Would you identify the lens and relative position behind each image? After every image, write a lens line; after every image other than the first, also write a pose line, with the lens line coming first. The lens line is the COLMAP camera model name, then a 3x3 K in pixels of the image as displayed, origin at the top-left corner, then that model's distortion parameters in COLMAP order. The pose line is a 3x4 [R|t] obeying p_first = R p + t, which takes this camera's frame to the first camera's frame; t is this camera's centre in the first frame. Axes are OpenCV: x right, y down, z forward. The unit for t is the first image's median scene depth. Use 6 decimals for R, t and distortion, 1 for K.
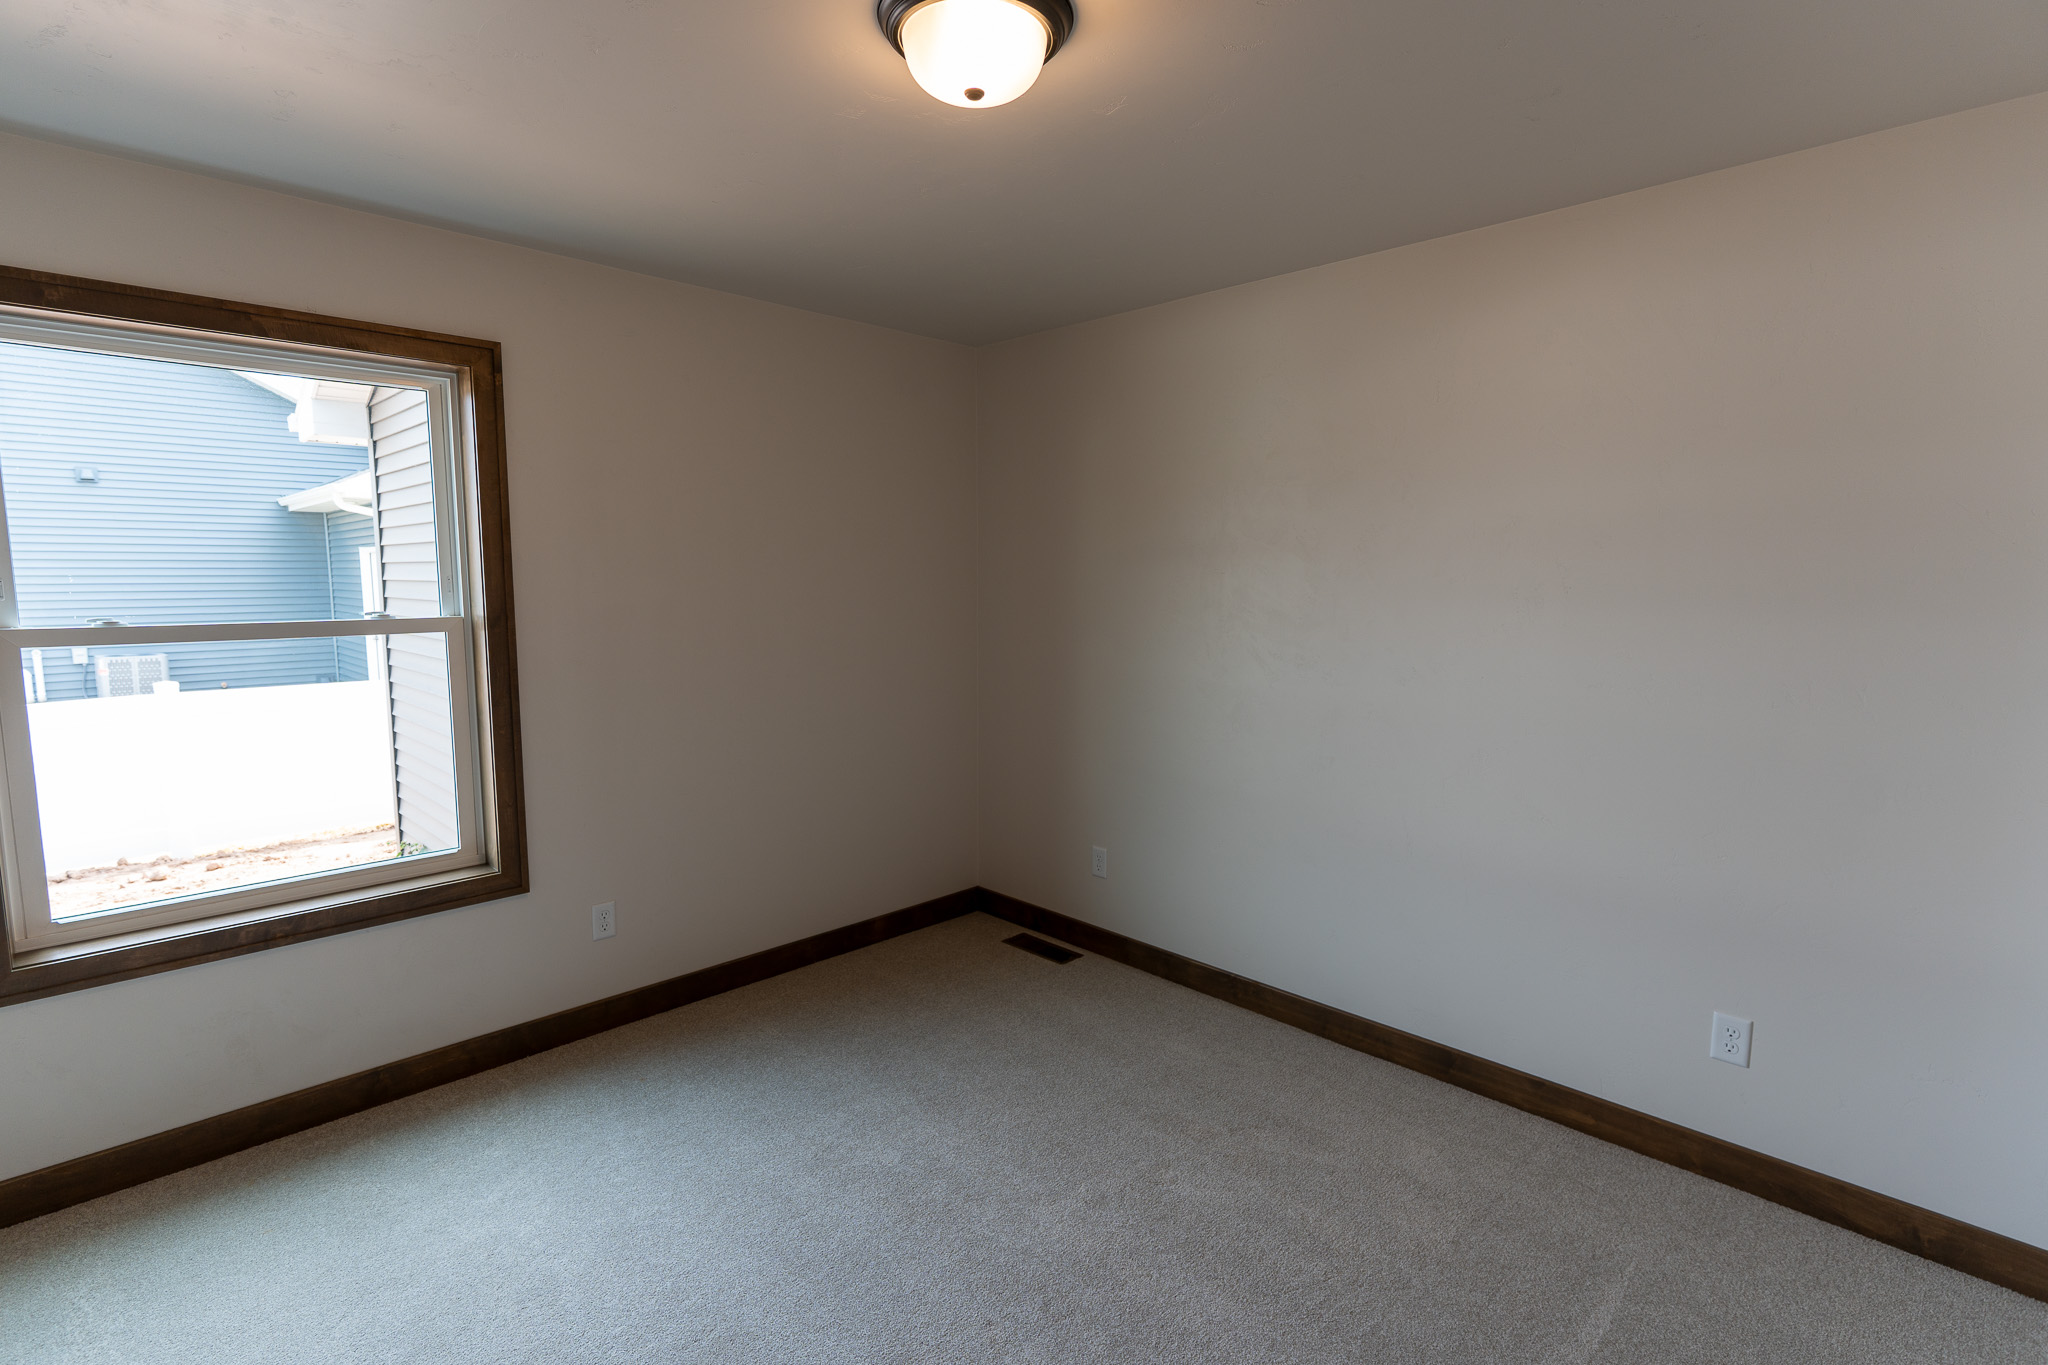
lens RADIAL K [[975.7, 0, 1016.4], [0, 975.7, 683.3], [0, 0, 1]] dist [0.001690, 0.000829]
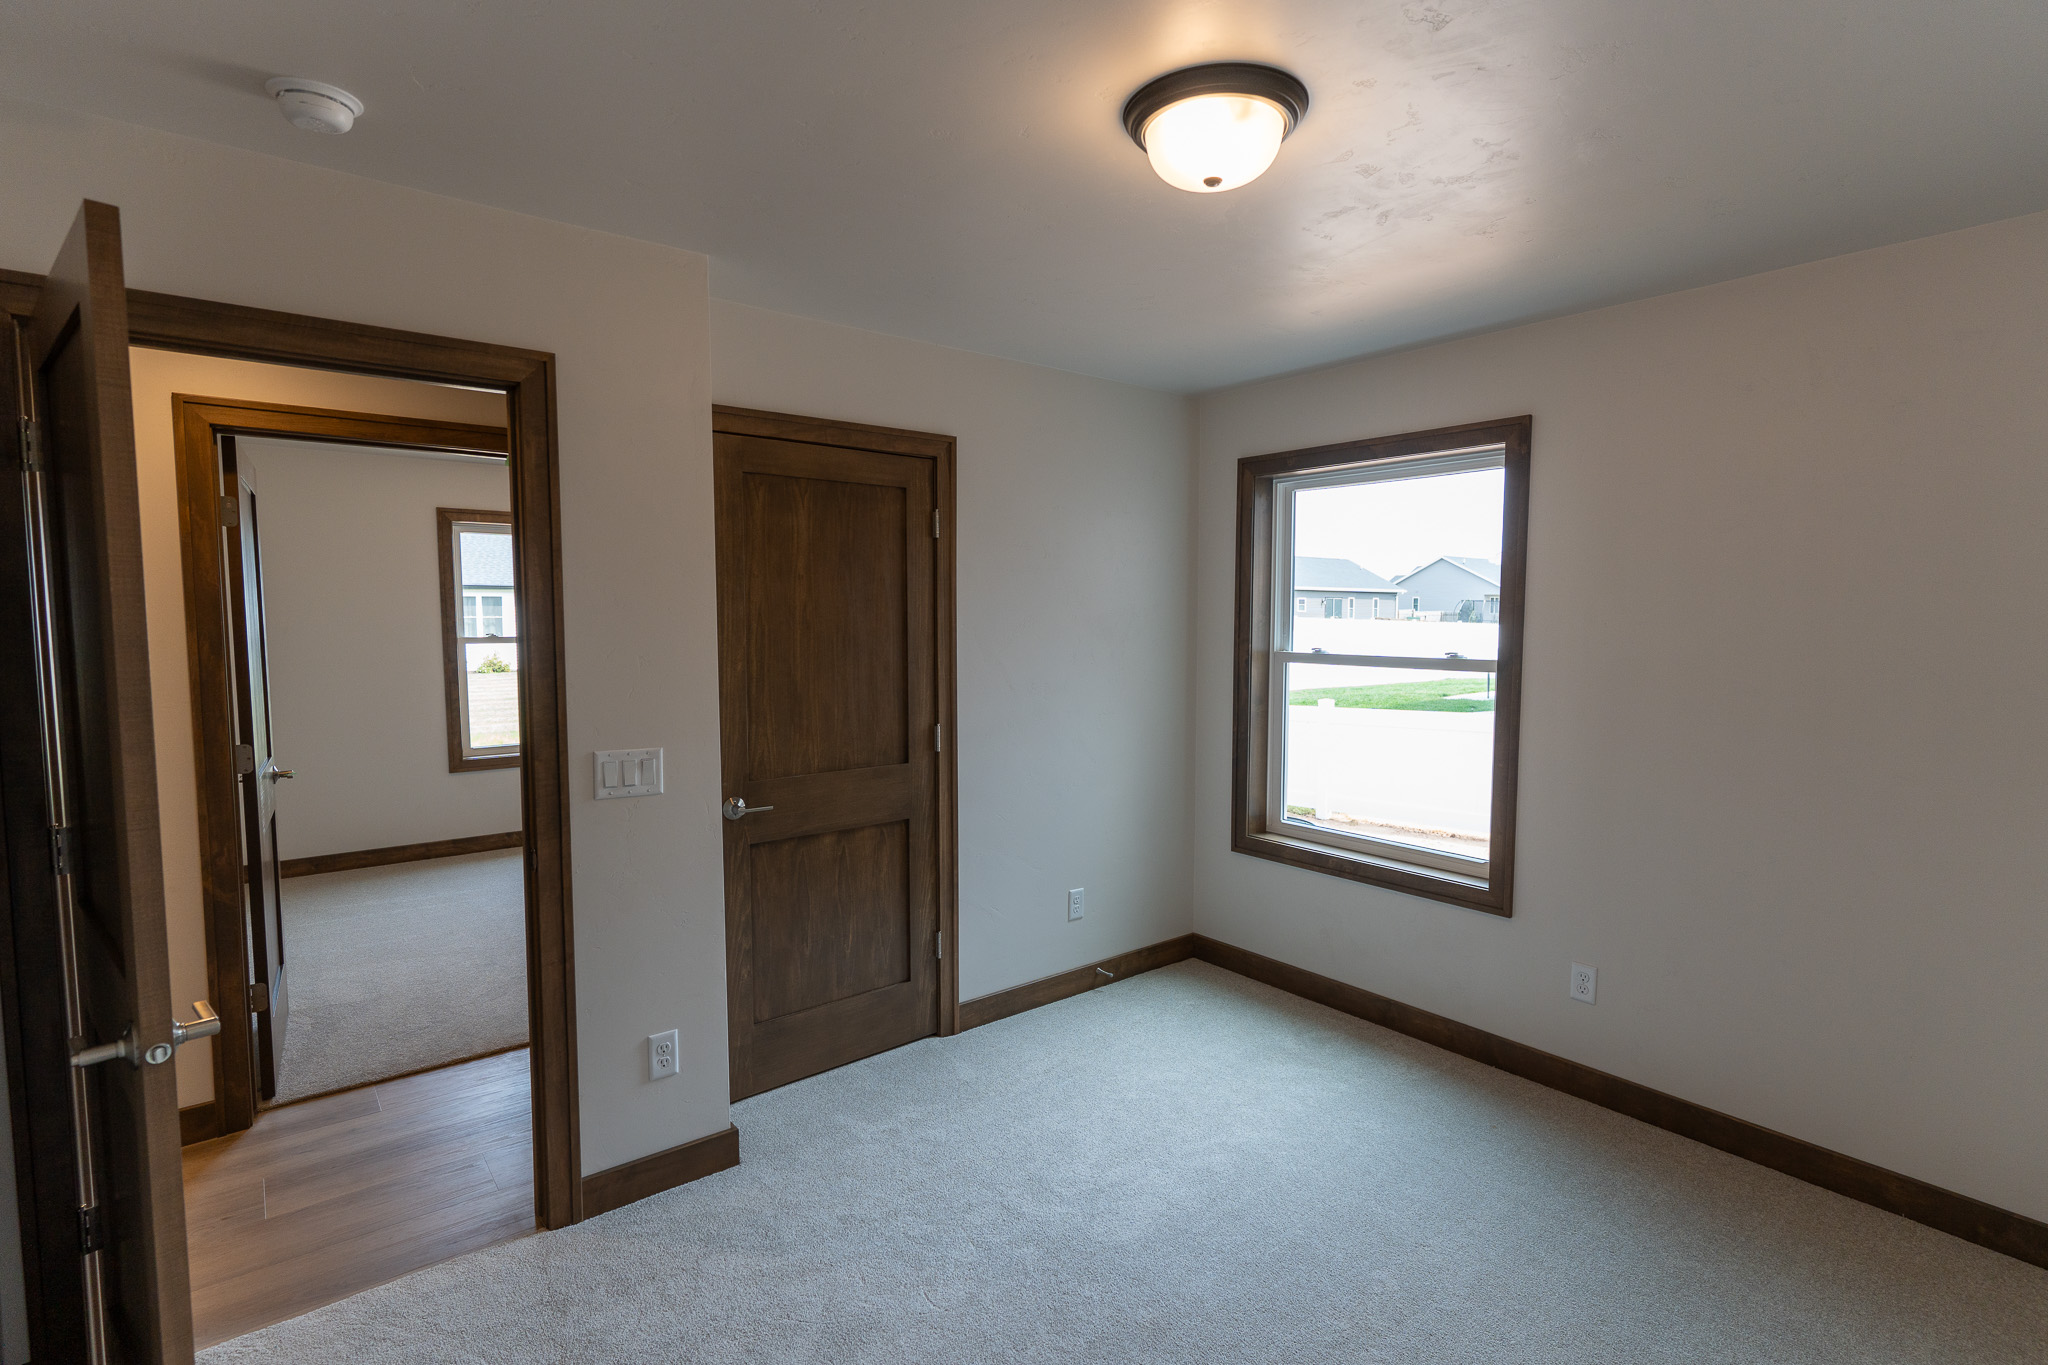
lens RADIAL K [[975.7, 0, 1016.4], [0, 975.7, 683.3], [0, 0, 1]] dist [0.001690, 0.000829]
pose [[-0.106244, 0.069153, -0.991932, 0.653541], [-0.119697, 0.989435, 0.081800, -0.069719], [0.987109, 0.127422, -0.096844, 0.575286]]
